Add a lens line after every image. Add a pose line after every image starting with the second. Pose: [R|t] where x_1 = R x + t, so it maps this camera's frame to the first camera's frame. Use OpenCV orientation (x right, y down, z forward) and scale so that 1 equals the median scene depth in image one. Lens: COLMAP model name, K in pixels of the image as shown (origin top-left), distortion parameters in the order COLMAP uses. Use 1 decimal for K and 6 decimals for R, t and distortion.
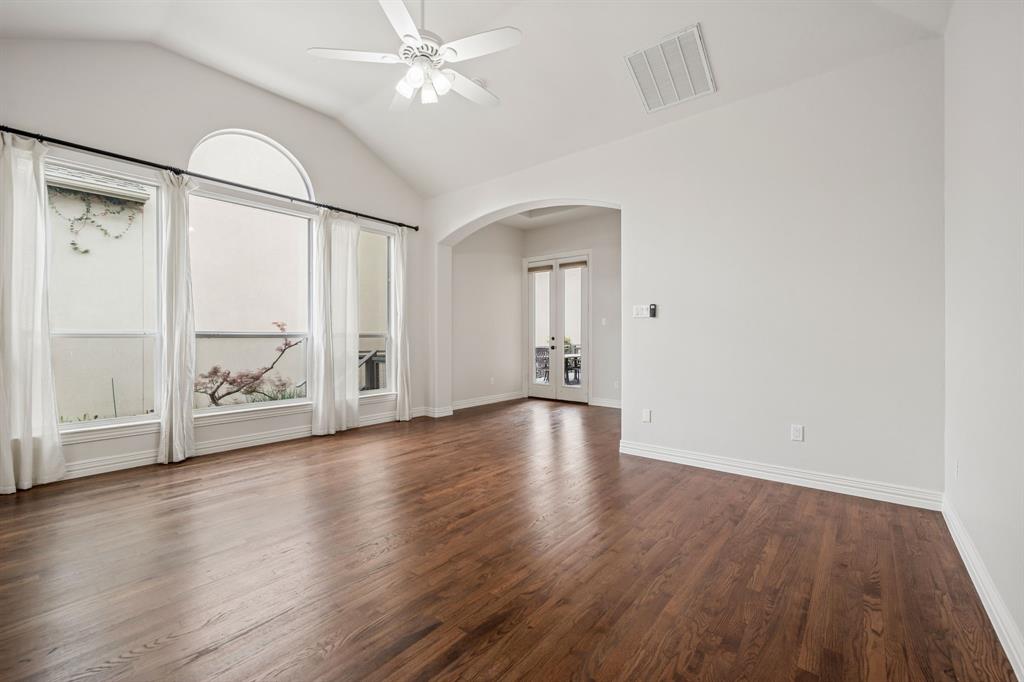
lens RADIAL K [[438.0, 0, 515.4], [0, 438.0, 338.8], [0, 0, 1]] dist [-0.000905, -0.000090]
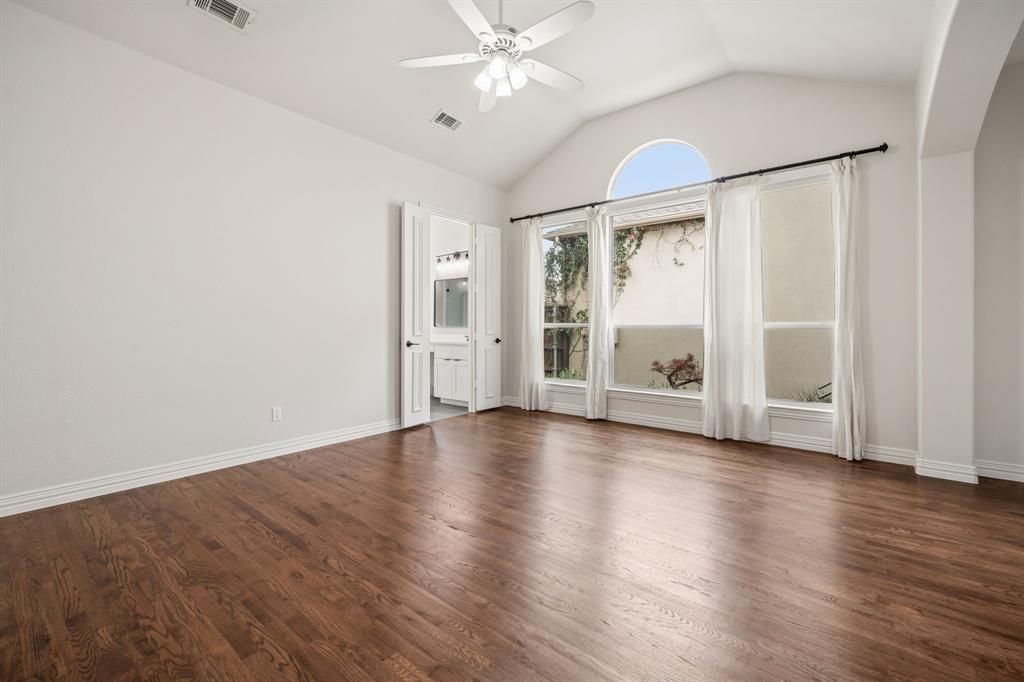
lens RADIAL K [[464.5, 0, 545.7], [0, 464.5, 326.3], [0, 0, 1]] dist [-0.001022, -0.000845]
pose [[-0.012818, -0.001872, -0.999916, 0.526854], [-0.007736, 0.999969, -0.001773, -0.002790], [0.999888, 0.007713, -0.012832, 0.691837]]
